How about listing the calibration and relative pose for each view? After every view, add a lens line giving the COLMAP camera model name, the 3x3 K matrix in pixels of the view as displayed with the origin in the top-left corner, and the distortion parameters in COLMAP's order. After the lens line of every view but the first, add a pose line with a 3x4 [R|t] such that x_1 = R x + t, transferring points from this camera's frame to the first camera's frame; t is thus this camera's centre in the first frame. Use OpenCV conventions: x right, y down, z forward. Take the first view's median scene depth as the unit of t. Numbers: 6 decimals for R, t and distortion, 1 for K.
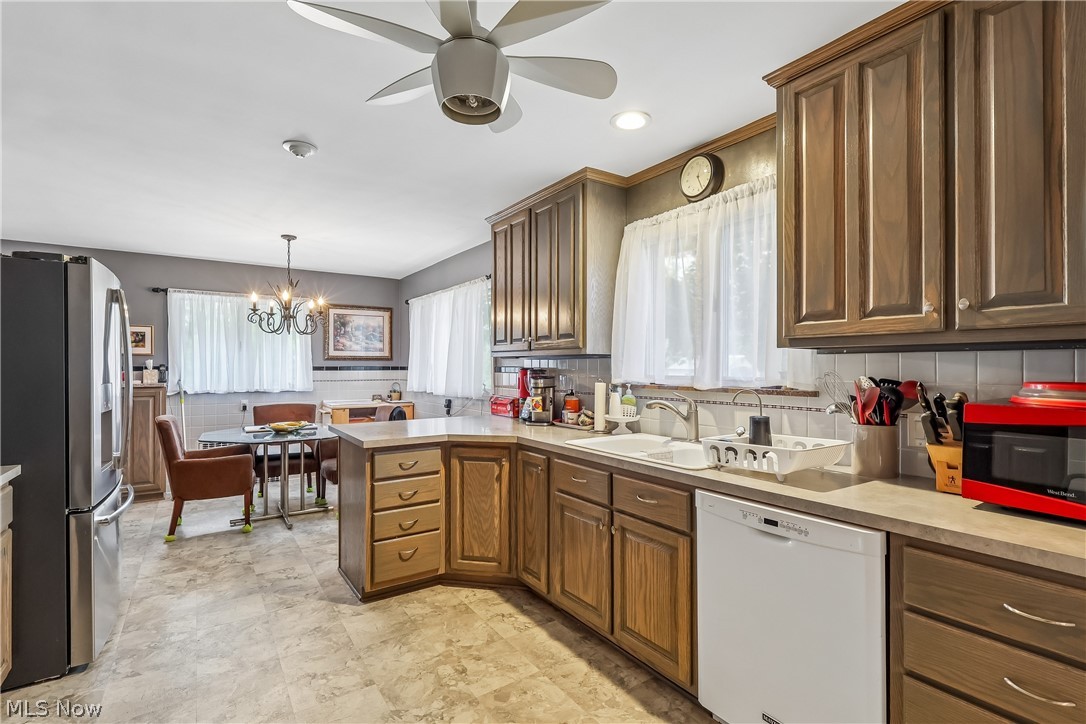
lens RADIAL K [[505.8, 0, 541.6], [0, 505.8, 364.7], [0, 0, 1]] dist [-0.000433, 0.000405]
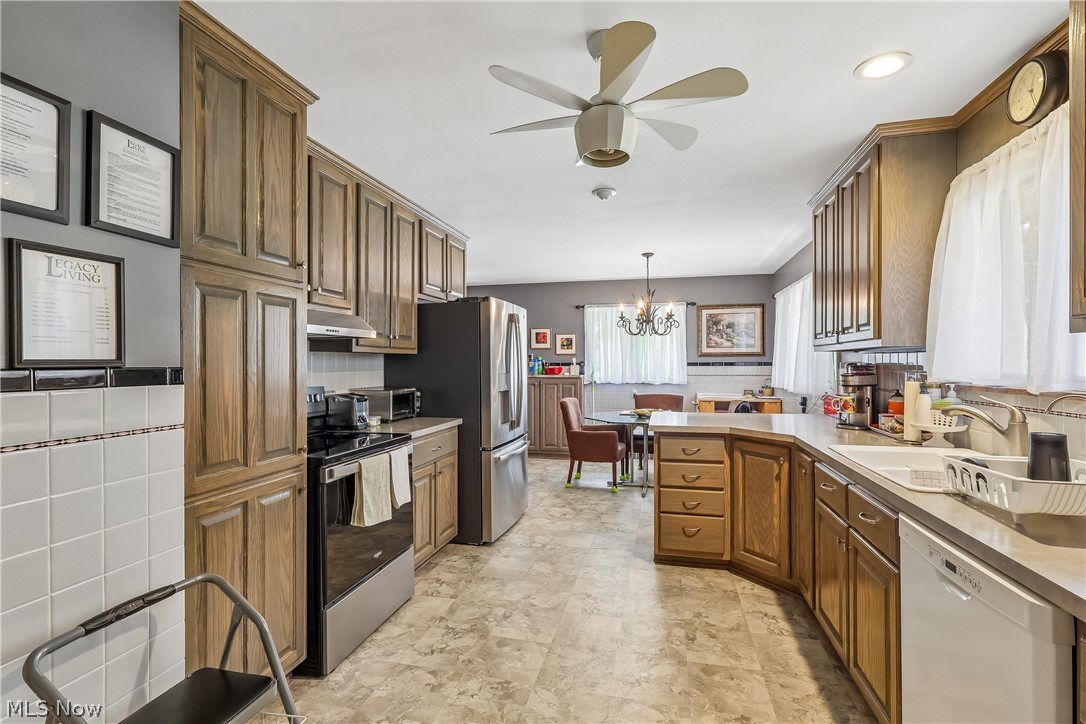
lens RADIAL K [[503.4, 0, 543.0], [0, 503.4, 362.0], [0, 0, 1]] dist [0.001226, 0.000536]
pose [[0.670259, -0.003330, -0.742120, 0.323645], [0.005289, 0.999986, 0.000289, 0.001066], [0.742108, -0.004119, 0.670267, 0.020630]]
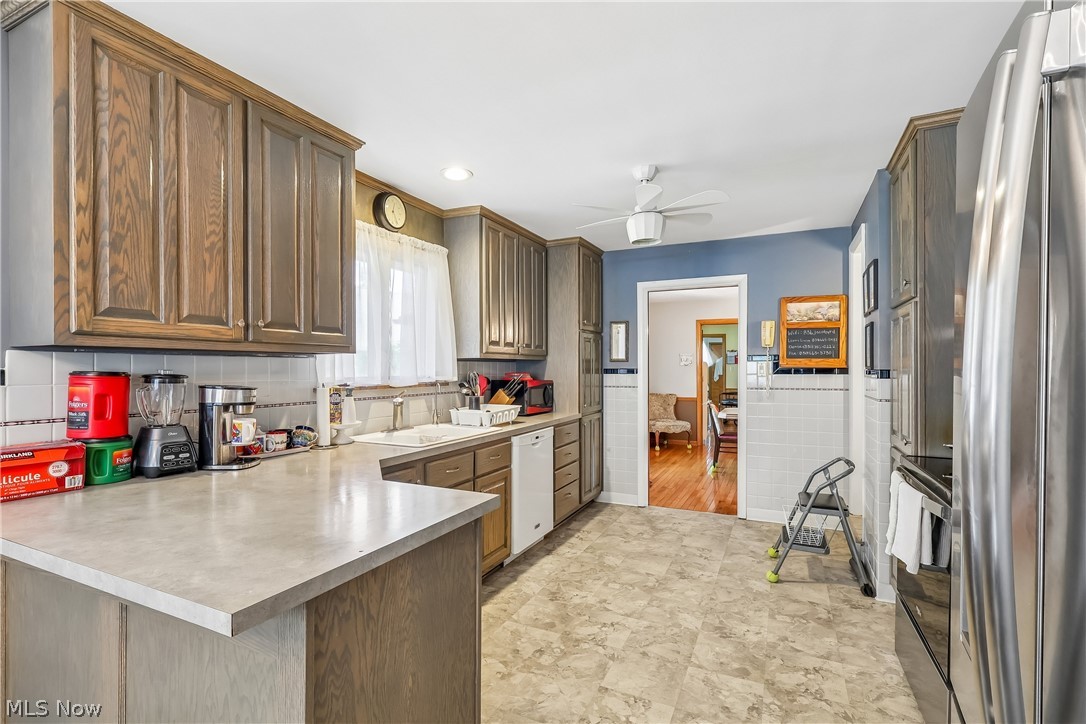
lens RADIAL K [[505.8, 0, 541.6], [0, 505.8, 364.7], [0, 0, 1]] dist [-0.000433, 0.000405]
pose [[-0.504583, 0.005638, 0.863345, -0.797935], [-0.002446, 0.999965, -0.007960, 0.003466], [-0.863360, -0.006129, -0.504552, 1.128952]]
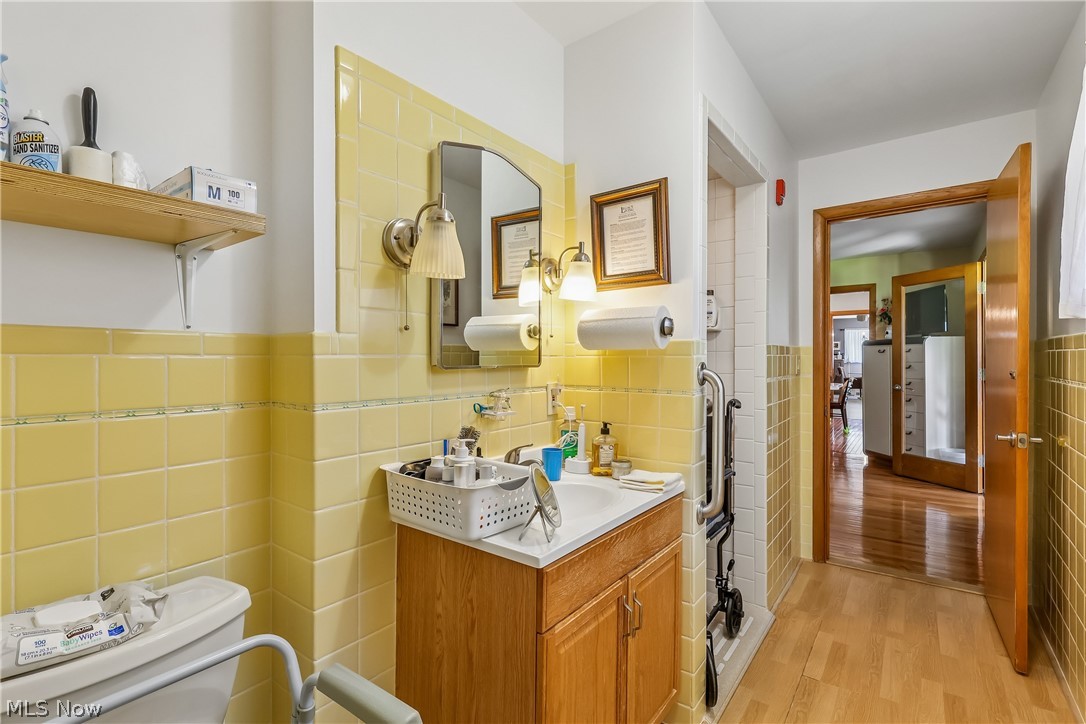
lens RADIAL K [[505.8, 0, 541.6], [0, 505.8, 364.7], [0, 0, 1]] dist [-0.000433, 0.000405]
pose [[0.324915, 0.003942, -0.945735, 2.789809], [0.006673, 0.999957, 0.006461, 0.066009], [0.945720, -0.008410, 0.324875, -3.100649]]
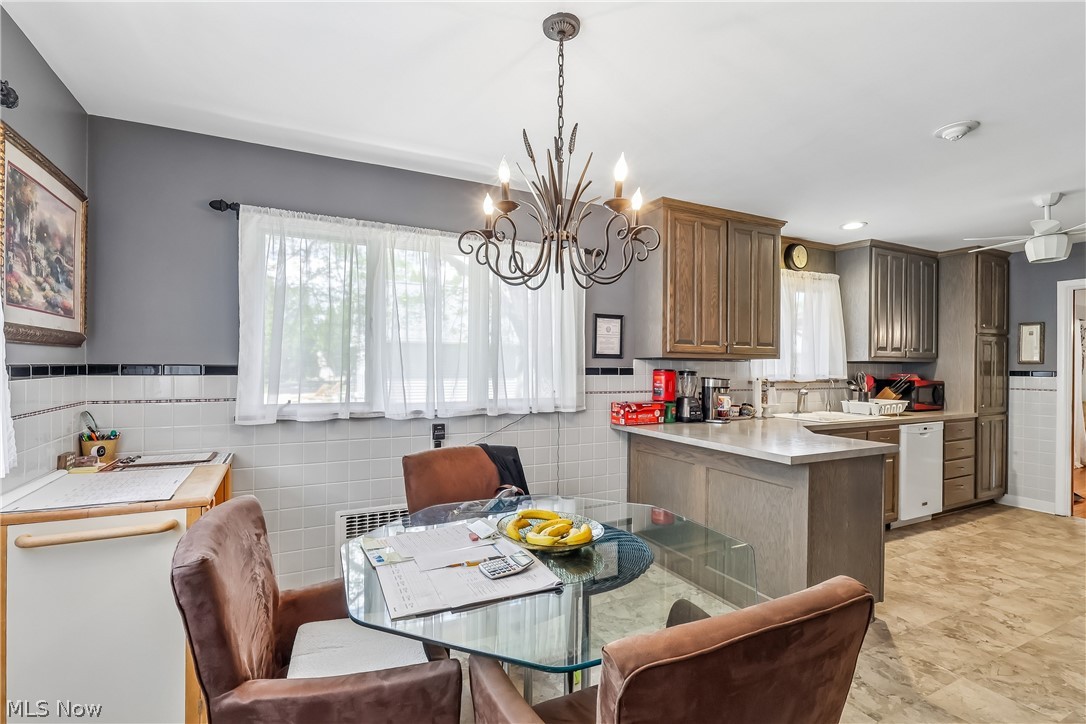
lens RADIAL K [[509.3, 0, 544.0], [0, 509.3, 366.6], [0, 0, 1]] dist [0.001734, 0.000851]
pose [[0.120740, -0.002177, 0.992682, -1.292647], [-0.011648, 0.999926, 0.003610, 0.000491], [-0.992616, -0.011999, 0.120706, 1.415916]]
